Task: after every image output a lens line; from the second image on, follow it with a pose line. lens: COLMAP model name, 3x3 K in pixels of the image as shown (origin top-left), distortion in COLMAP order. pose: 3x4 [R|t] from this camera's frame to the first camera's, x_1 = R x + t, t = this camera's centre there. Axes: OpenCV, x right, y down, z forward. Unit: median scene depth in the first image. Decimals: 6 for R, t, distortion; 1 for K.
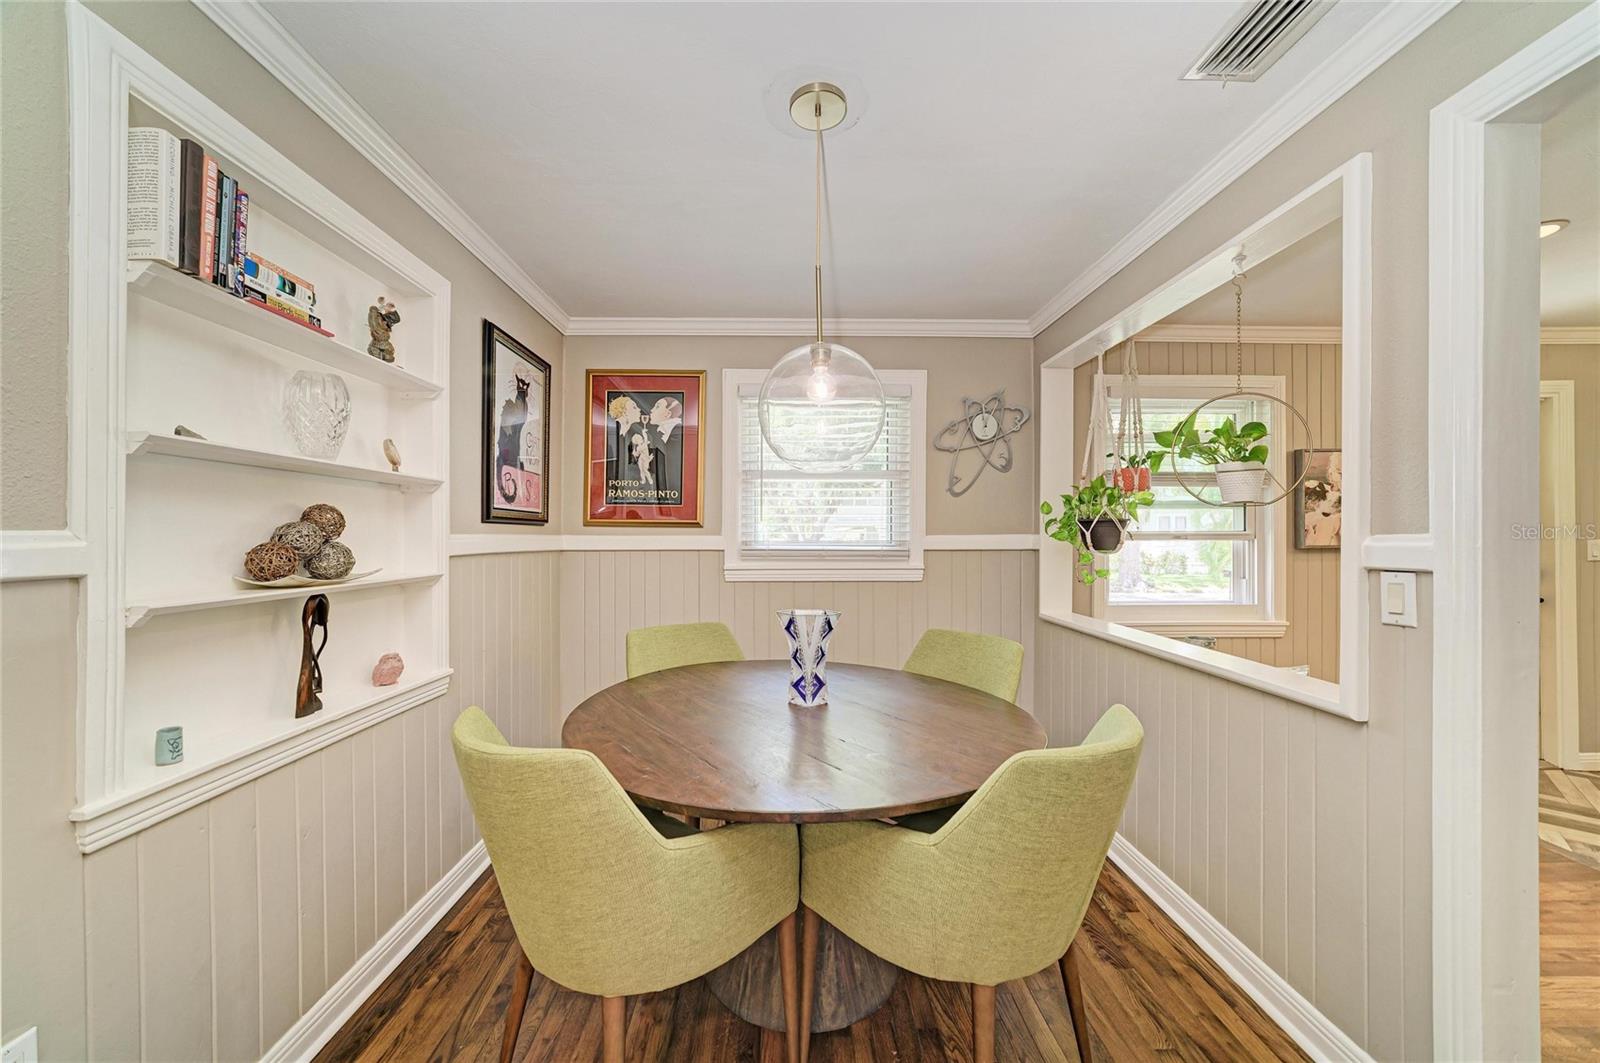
lens RADIAL K [[598.9, 0, 793.0], [0, 598.9, 531.4], [0, 0, 1]] dist [-0.008487, 0.000686]
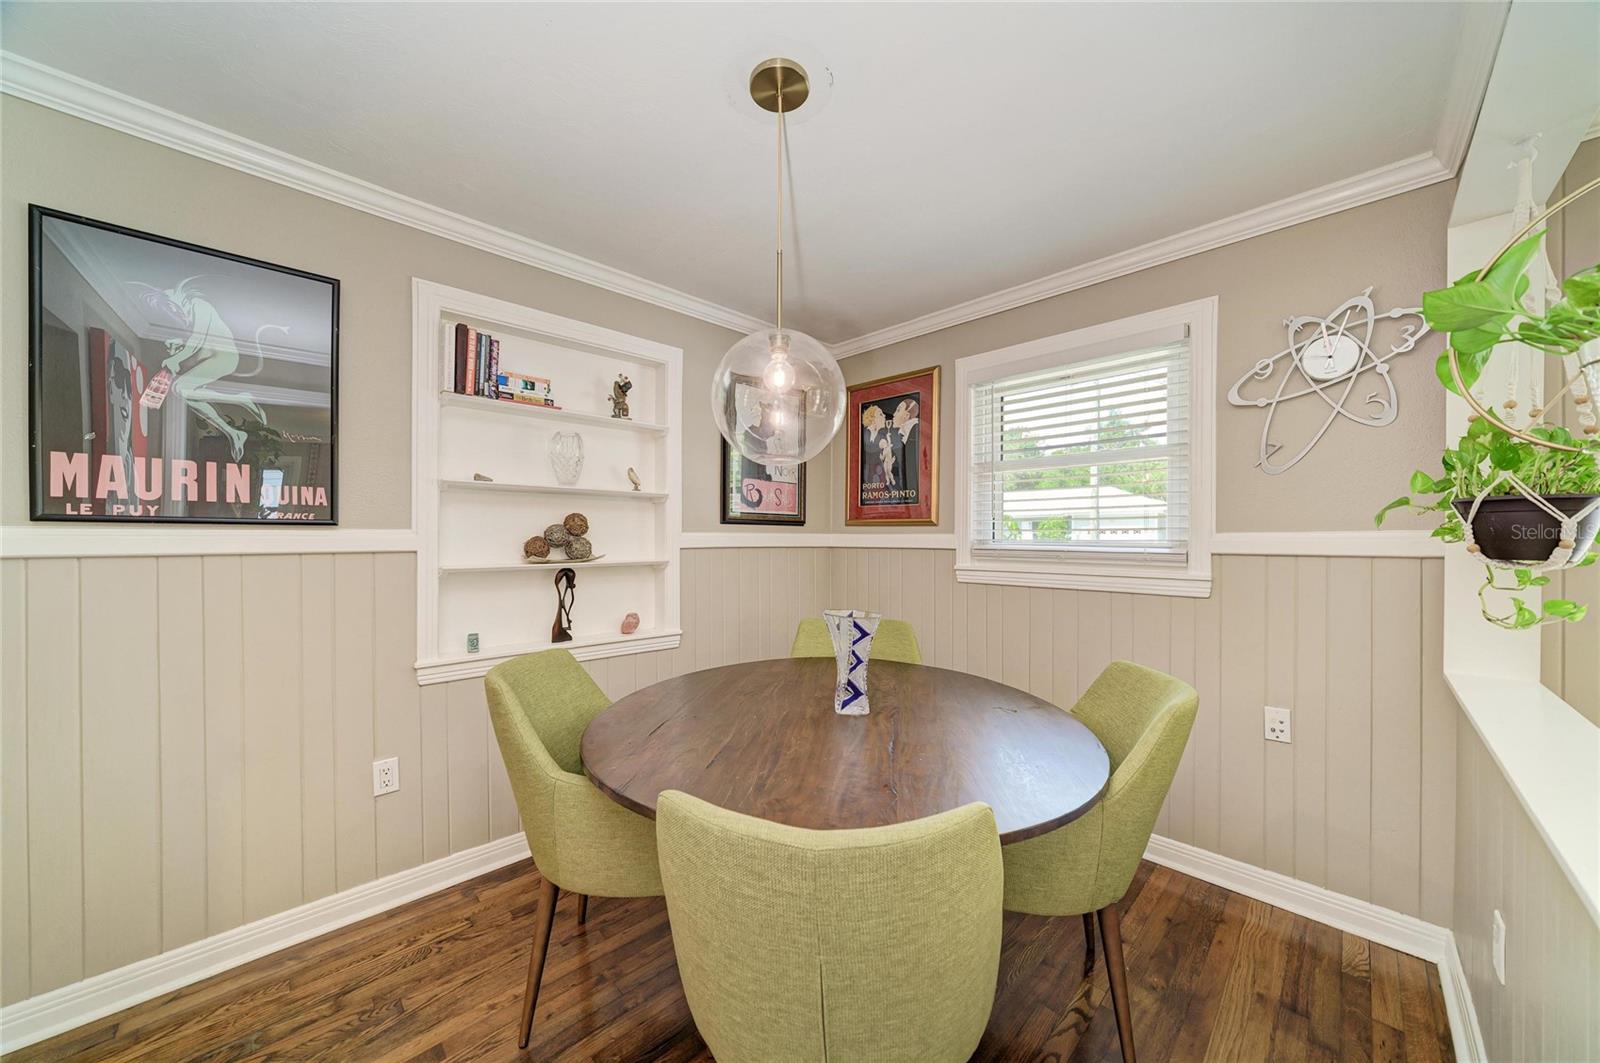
lens RADIAL K [[558.8, 0, 794.5], [0, 558.8, 531.4], [0, 0, 1]] dist [-0.012958, 0.003796]
pose [[0.681498, -0.005545, -0.731799, 0.486893], [0.003200, 0.999984, -0.004597, 0.008750], [0.731813, 0.000791, 0.681505, 0.276416]]
